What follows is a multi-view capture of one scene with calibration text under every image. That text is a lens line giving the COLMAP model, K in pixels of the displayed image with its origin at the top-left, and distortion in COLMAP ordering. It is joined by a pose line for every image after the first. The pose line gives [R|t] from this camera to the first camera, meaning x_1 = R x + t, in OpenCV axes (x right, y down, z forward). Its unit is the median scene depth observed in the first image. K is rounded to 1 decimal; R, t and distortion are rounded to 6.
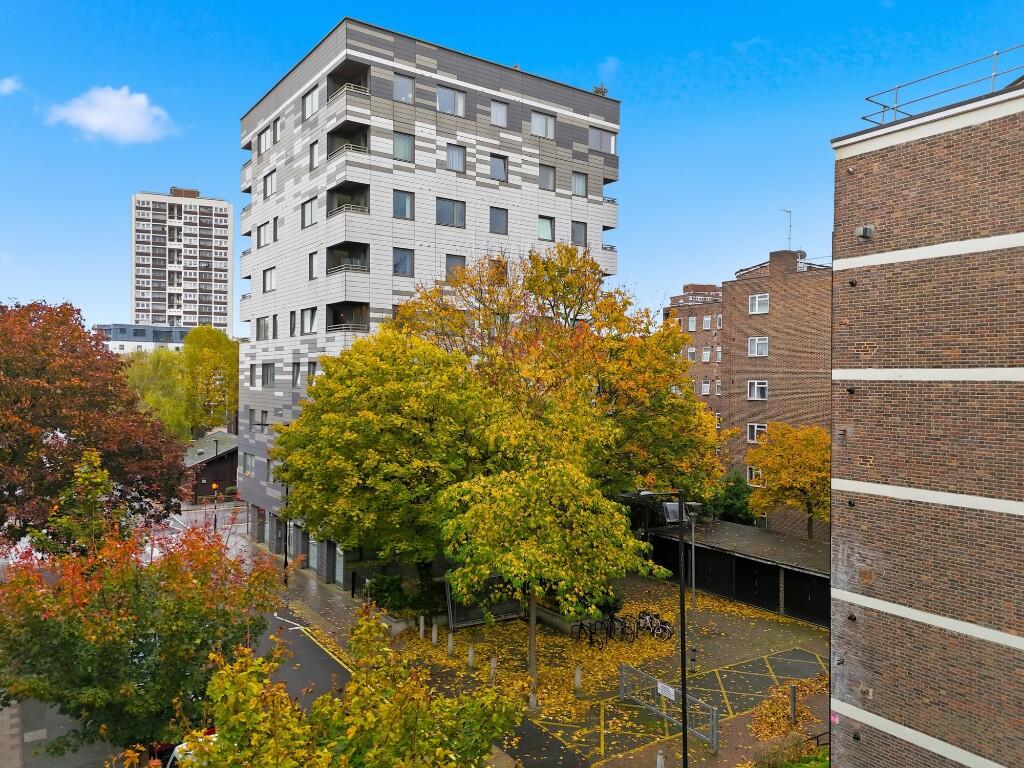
lens RADIAL K [[761.5, 0, 512.1], [0, 761.5, 385.3], [0, 0, 1]] dist [0.003739, 0.000390]
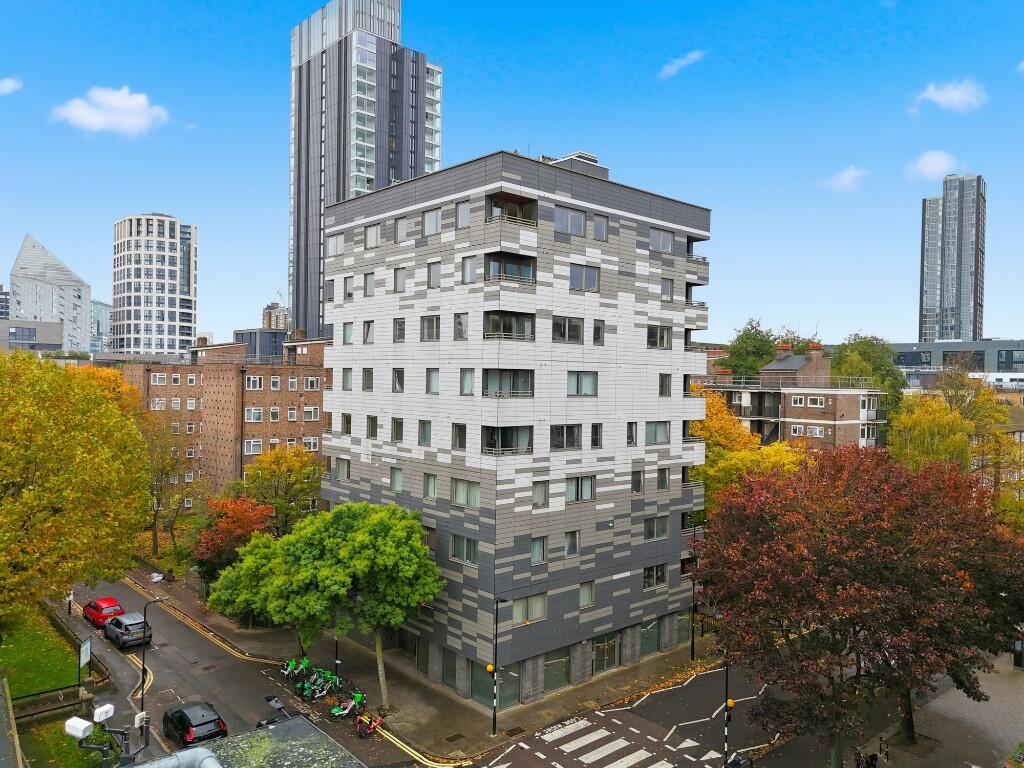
lens RADIAL K [[761.5, 0, 512.1], [0, 761.5, 382.2], [0, 0, 1]] dist [0.003739, 0.000390]
pose [[-0.119588, -0.017981, 0.992661, -1.336563], [-0.018344, 0.999705, 0.015899, -0.170273], [-0.992654, -0.016308, -0.119882, 1.325414]]
